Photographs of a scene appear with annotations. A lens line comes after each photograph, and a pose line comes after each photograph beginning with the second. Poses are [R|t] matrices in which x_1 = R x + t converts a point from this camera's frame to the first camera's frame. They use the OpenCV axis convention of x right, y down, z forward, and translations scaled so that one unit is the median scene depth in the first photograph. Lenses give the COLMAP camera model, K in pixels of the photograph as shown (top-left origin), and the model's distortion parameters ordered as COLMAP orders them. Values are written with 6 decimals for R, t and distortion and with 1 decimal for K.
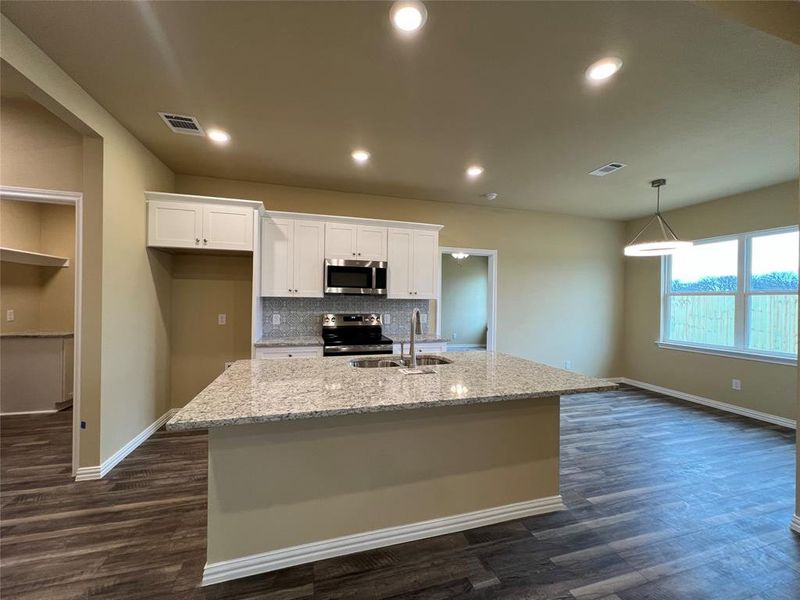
lens RADIAL K [[317.6, 0, 399.2], [0, 317.6, 299.1], [0, 0, 1]] dist [0.003466, -0.000202]
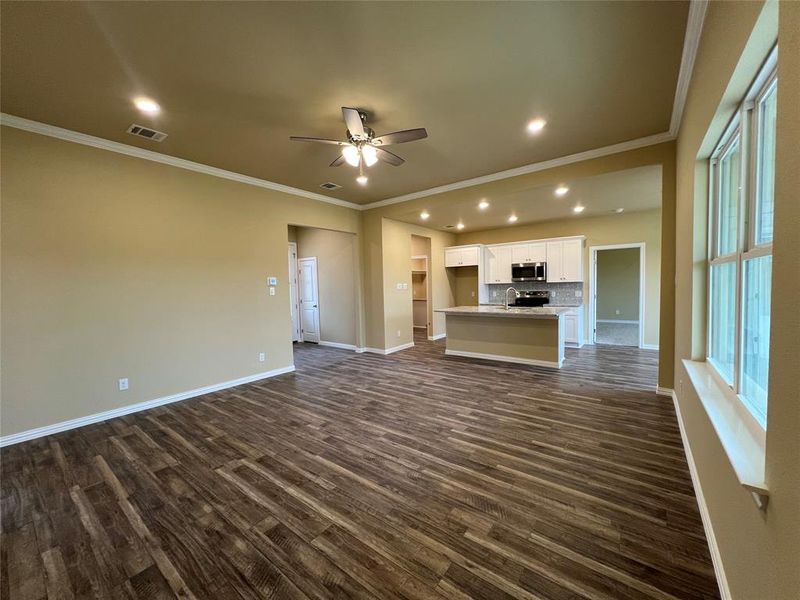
lens RADIAL K [[317.6, 0, 401.9], [0, 317.6, 299.3], [0, 0, 1]] dist [0.003466, -0.000202]
pose [[0.596124, 0.009305, -0.802839, 1.068315], [0.033500, 0.998774, 0.036450, 0.000783], [0.802193, -0.048624, 0.595081, -0.852125]]
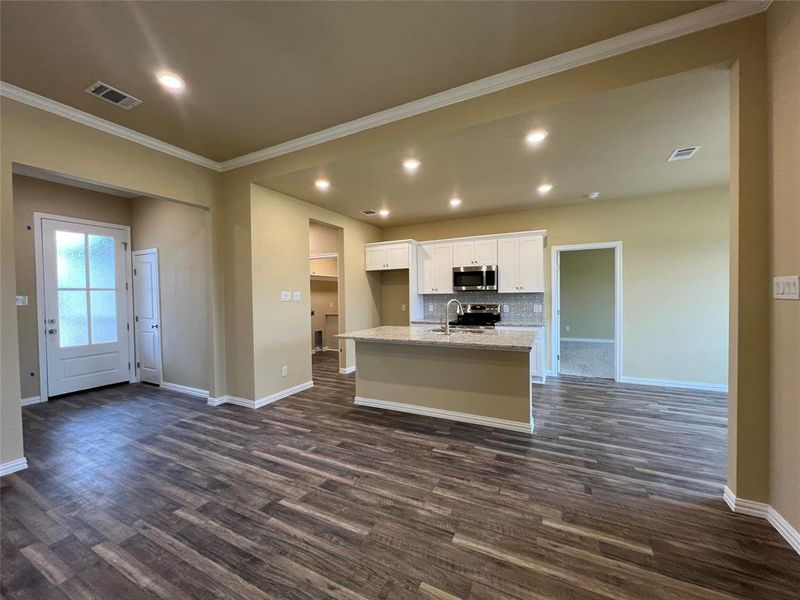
lens RADIAL K [[317.6, 0, 401.5], [0, 317.6, 297.3], [0, 0, 1]] dist [0.003466, -0.000202]
pose [[0.732343, -0.018198, -0.680692, 0.663118], [0.024814, 0.999692, -0.000030, 0.008418], [0.680483, -0.016868, 0.732569, -0.292288]]
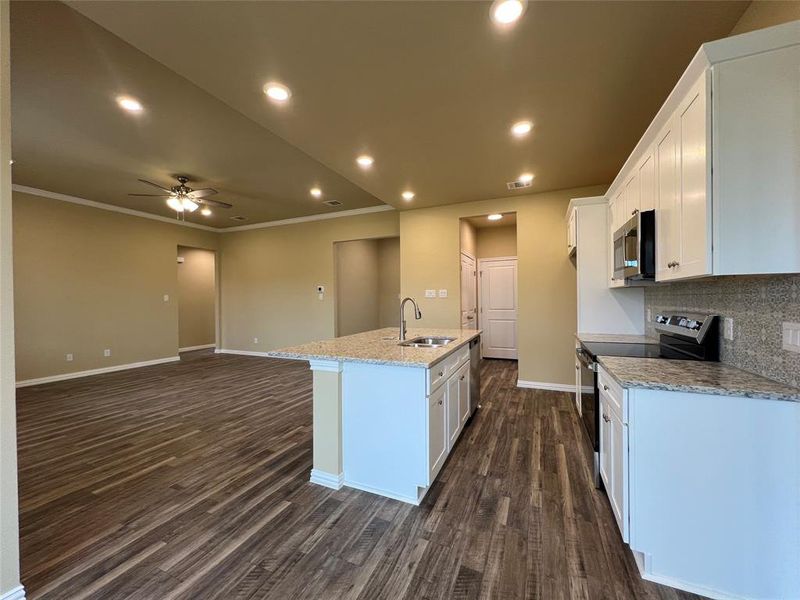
lens RADIAL K [[317.6, 0, 396.2], [0, 317.6, 300.8], [0, 0, 1]] dist [0.003466, -0.000202]
pose [[-0.646374, -0.006899, -0.762990, 0.699810], [-0.001528, 0.999969, -0.007747, 0.036778], [0.763019, -0.003842, -0.646364, 1.166773]]
